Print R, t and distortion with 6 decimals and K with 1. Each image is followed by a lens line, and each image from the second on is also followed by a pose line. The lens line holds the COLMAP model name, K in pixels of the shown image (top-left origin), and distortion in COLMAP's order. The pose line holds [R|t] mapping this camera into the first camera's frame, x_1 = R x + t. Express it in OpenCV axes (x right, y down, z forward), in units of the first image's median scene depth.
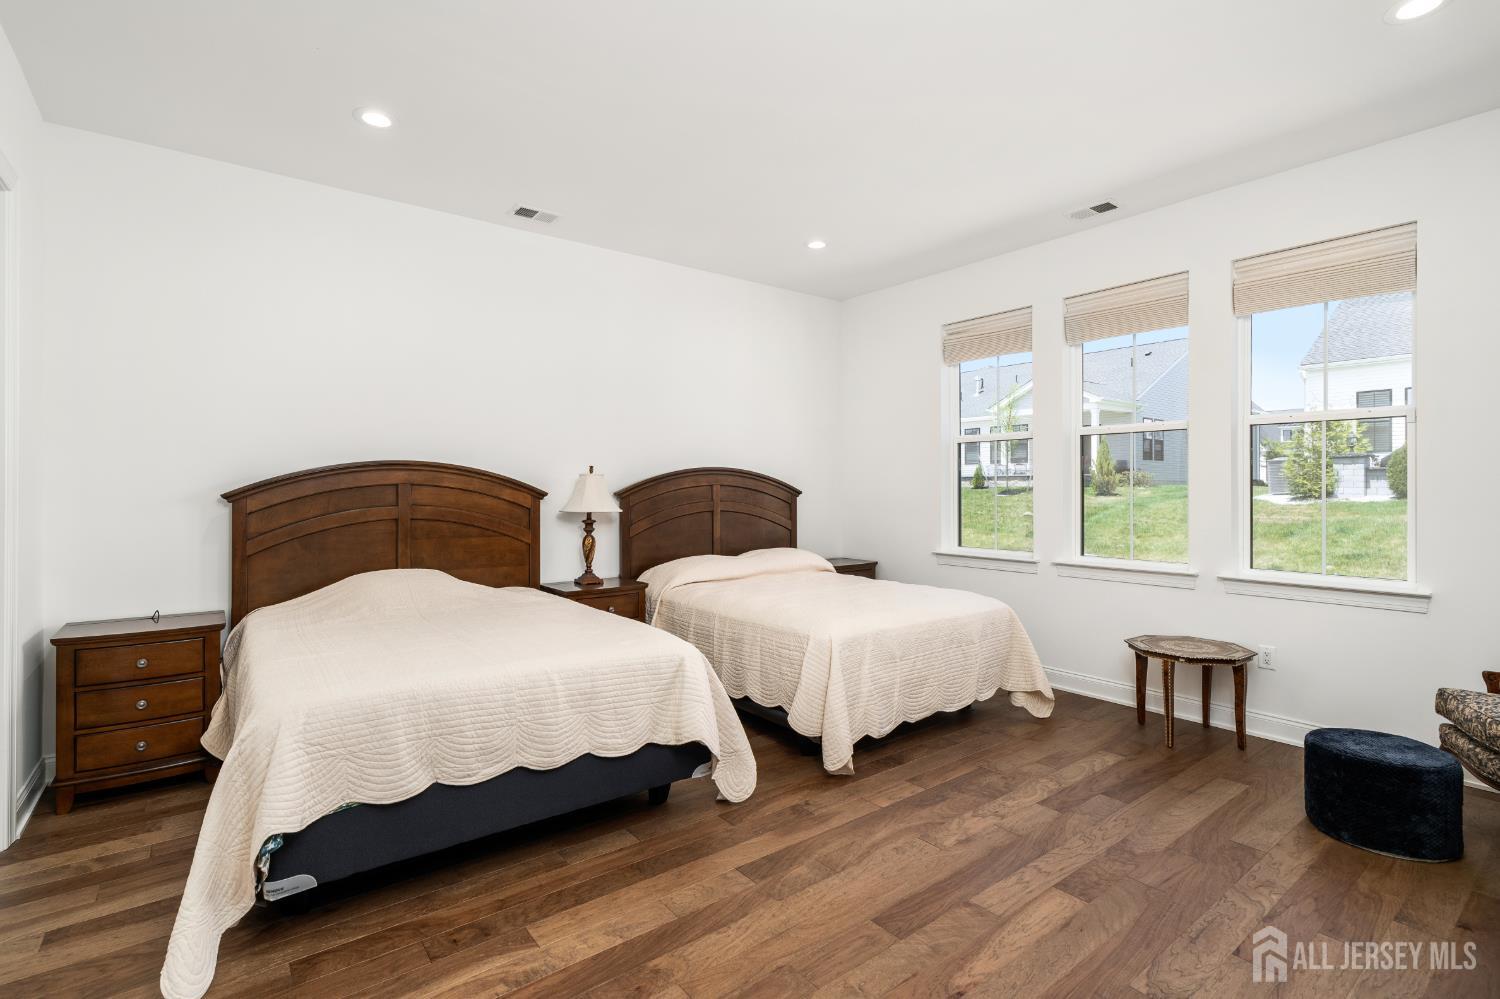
lens RADIAL K [[686.5, 0, 750.0], [0, 686.5, 499.5], [0, 0, 1]] dist [-0.004106, 0.000825]
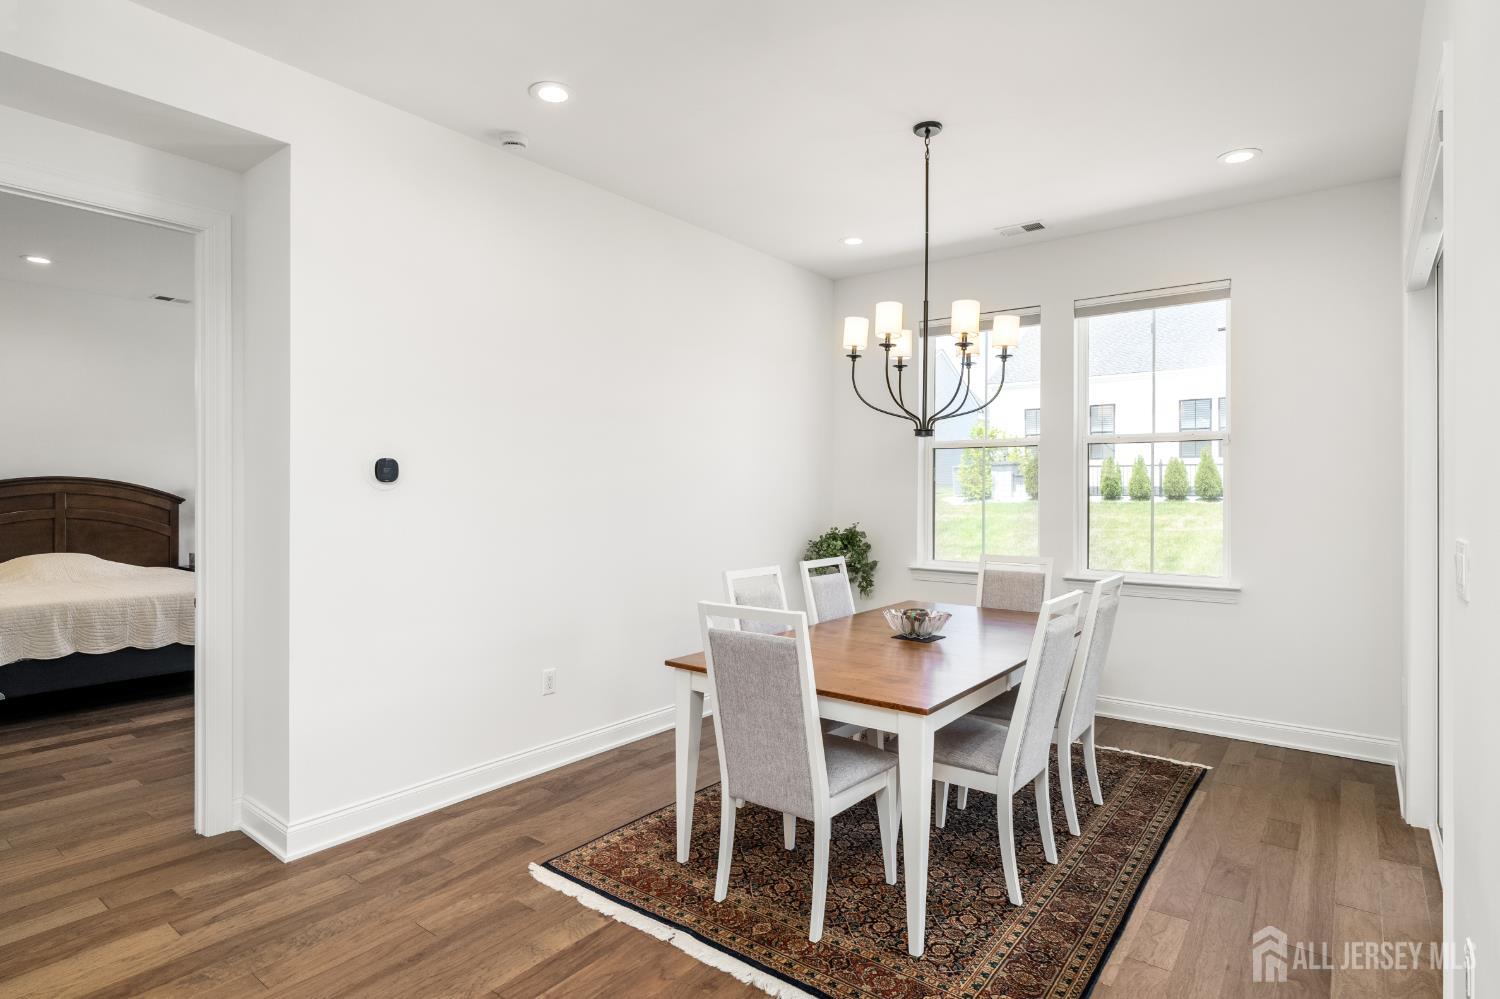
lens RADIAL K [[781.8, 0, 750.0], [0, 781.8, 499.5], [0, 0, 1]] dist [-0.001349, -0.000400]
pose [[0.969617, -0.002503, 0.244614, 0.438828], [0.002958, 0.999995, -0.001493, -0.003316], [-0.244609, 0.002171, 0.969619, -0.830106]]
